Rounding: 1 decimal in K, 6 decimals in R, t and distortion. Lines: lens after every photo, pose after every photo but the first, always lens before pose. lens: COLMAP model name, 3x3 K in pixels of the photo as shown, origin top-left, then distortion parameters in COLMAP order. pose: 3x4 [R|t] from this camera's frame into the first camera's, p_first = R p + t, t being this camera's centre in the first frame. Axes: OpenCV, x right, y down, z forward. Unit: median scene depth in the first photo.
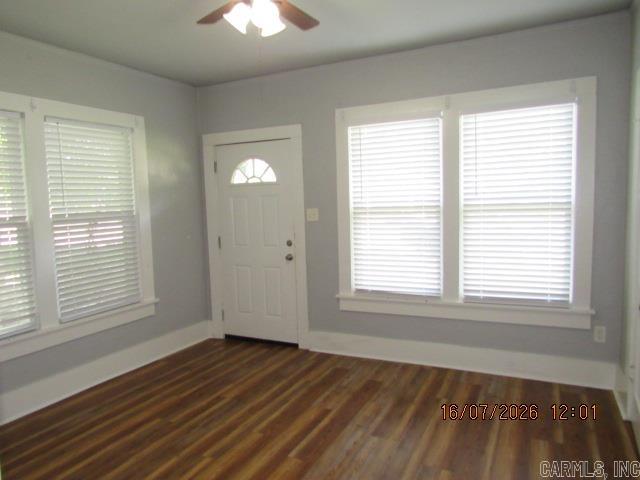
lens RADIAL K [[460.7, 0, 320.0], [0, 460.7, 240.0], [0, 0, 1]] dist [-0.002573, -0.000044]
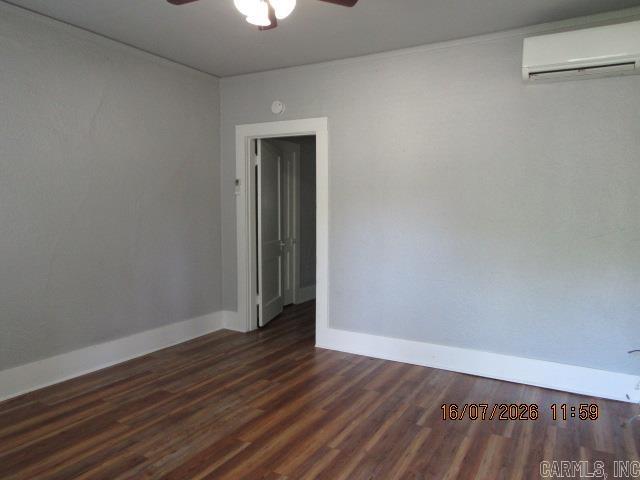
lens RADIAL K [[460.7, 0, 320.0], [0, 460.7, 240.0], [0, 0, 1]] dist [-0.002573, -0.000044]
pose [[-0.997955, 0.020461, 0.060551, -0.275241], [0.029914, 0.986731, 0.159582, -0.104696], [-0.056483, 0.161067, -0.985326, 1.820694]]
